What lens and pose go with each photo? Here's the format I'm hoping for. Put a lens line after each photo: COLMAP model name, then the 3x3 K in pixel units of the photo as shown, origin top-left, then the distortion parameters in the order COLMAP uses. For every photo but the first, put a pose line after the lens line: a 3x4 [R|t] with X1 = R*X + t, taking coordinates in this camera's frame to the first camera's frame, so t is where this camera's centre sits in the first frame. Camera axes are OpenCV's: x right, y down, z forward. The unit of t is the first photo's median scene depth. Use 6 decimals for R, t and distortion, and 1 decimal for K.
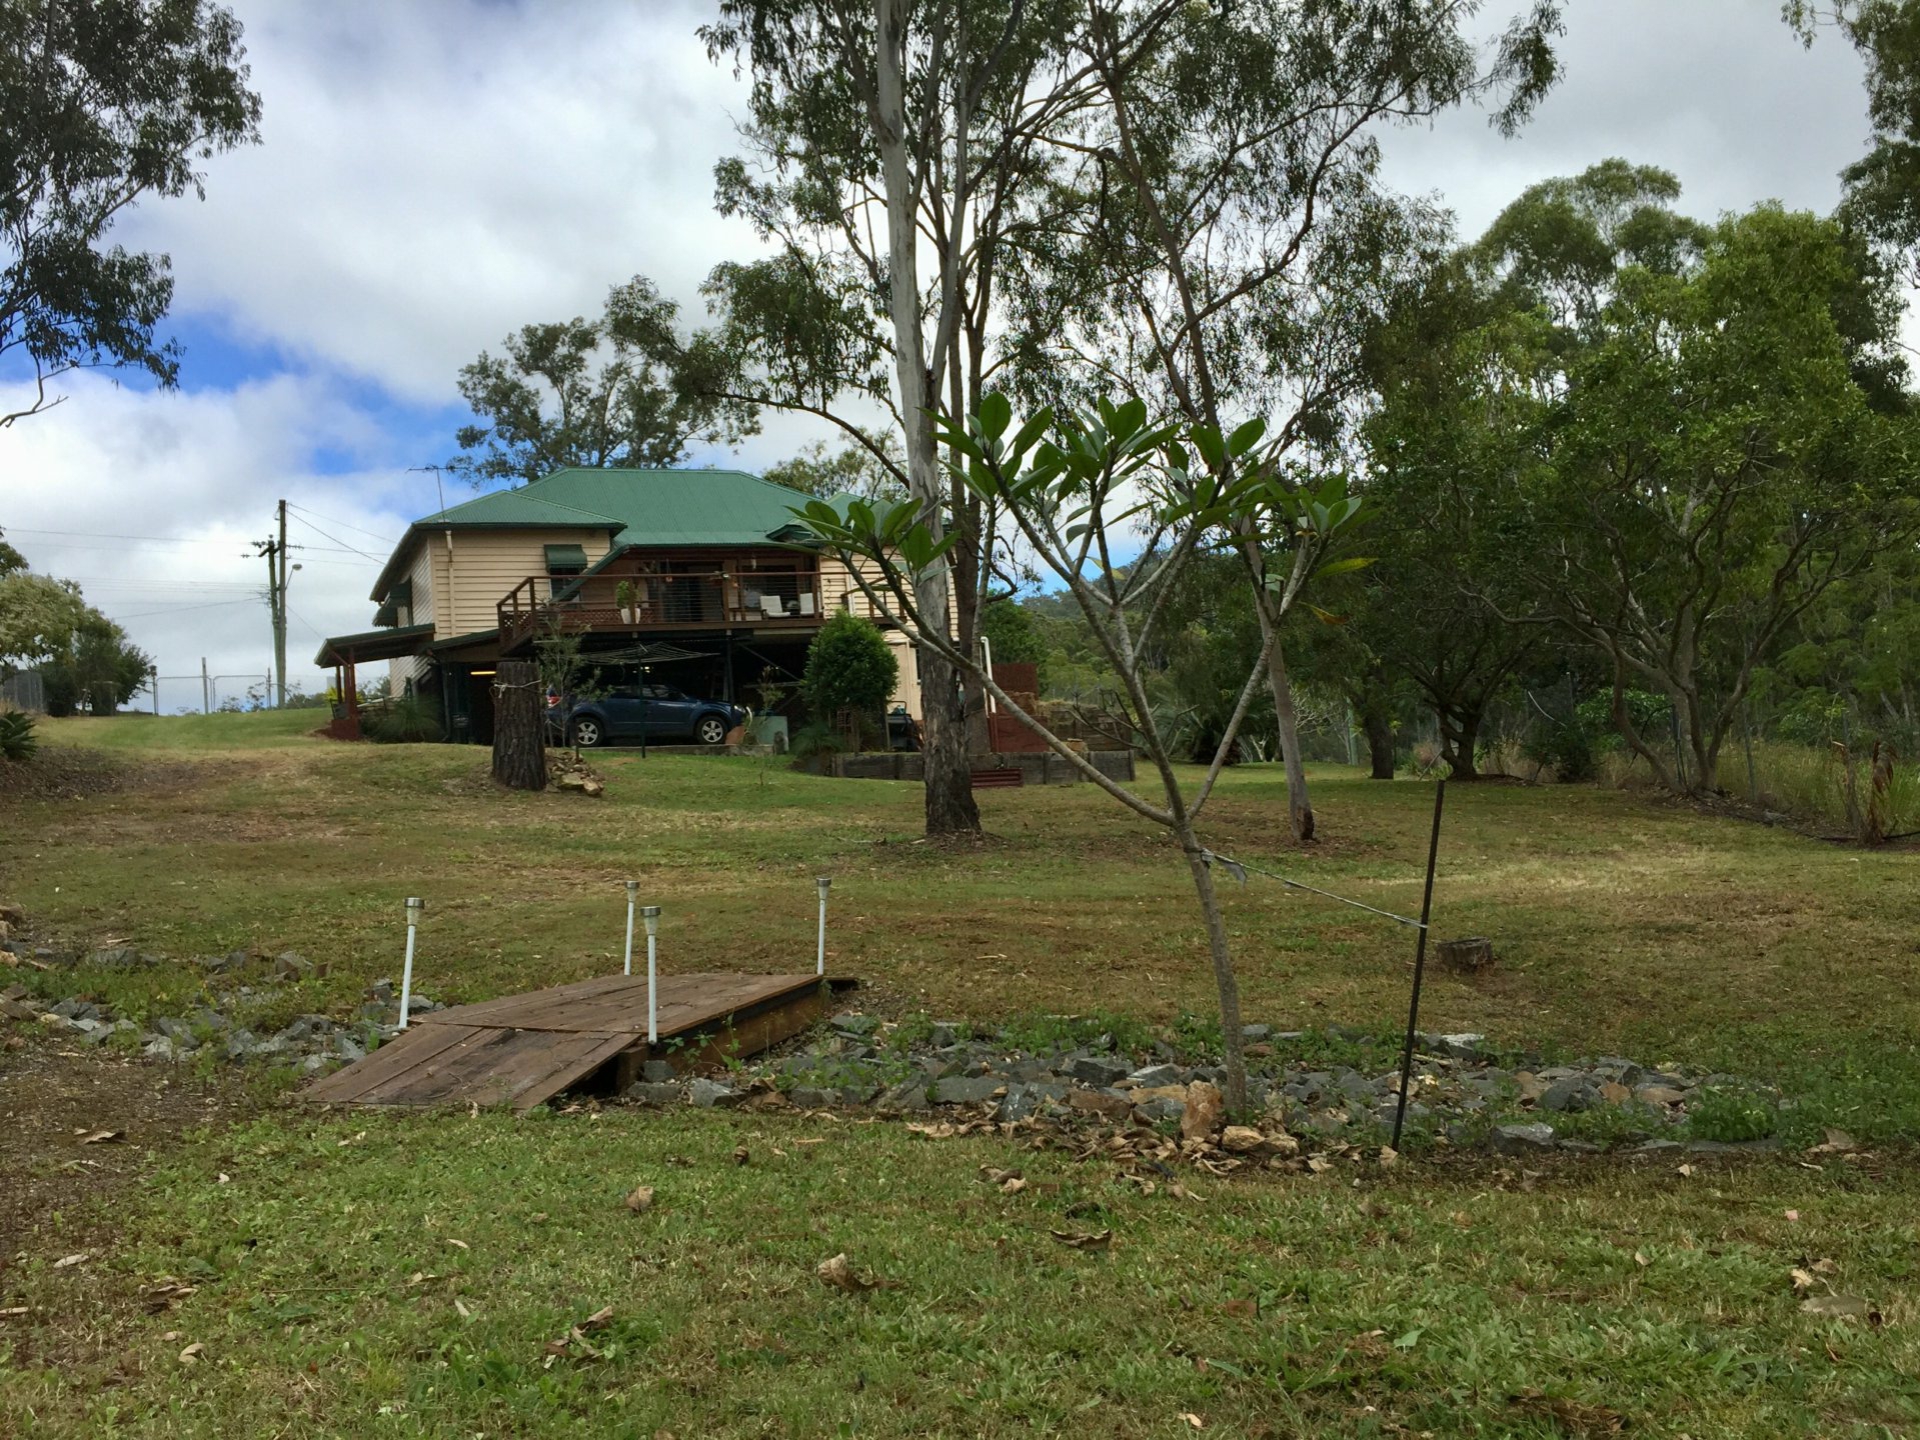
lens RADIAL K [[1664.3, 0, 957.0], [0, 1664.3, 704.7], [0, 0, 1]] dist [0.085341, -0.086060]
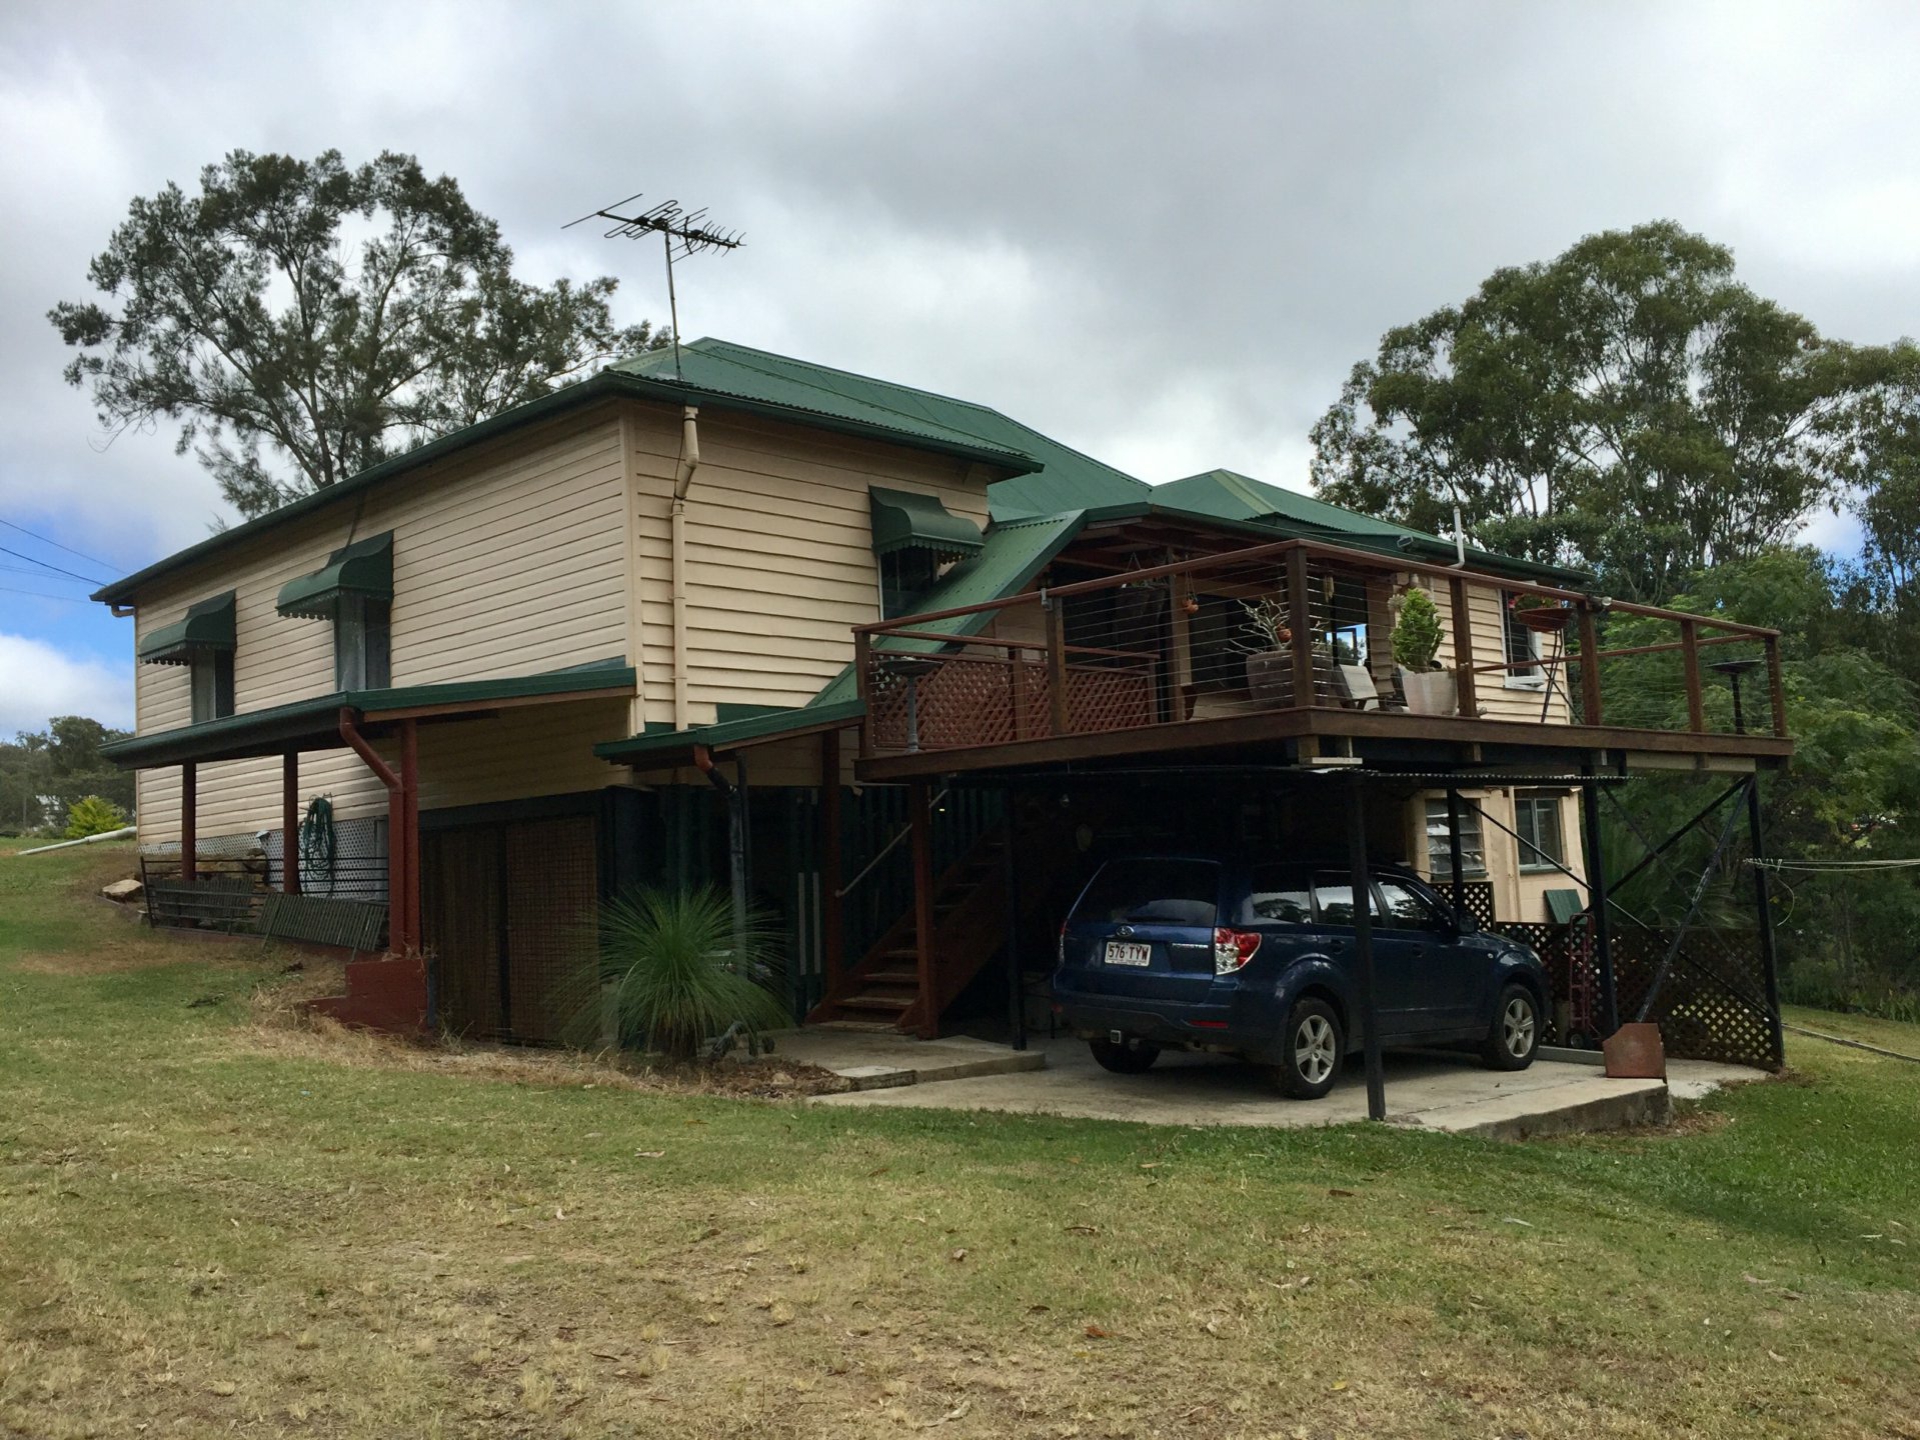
lens RADIAL K [[1664.3, 0, 957.0], [0, 1664.3, 704.7], [0, 0, 1]] dist [0.085341, -0.086060]
pose [[0.928980, 0.074141, 0.362628, -0.271677], [-0.050897, 0.996014, -0.073252, -0.014251], [-0.366613, 0.049593, 0.929051, 0.480012]]
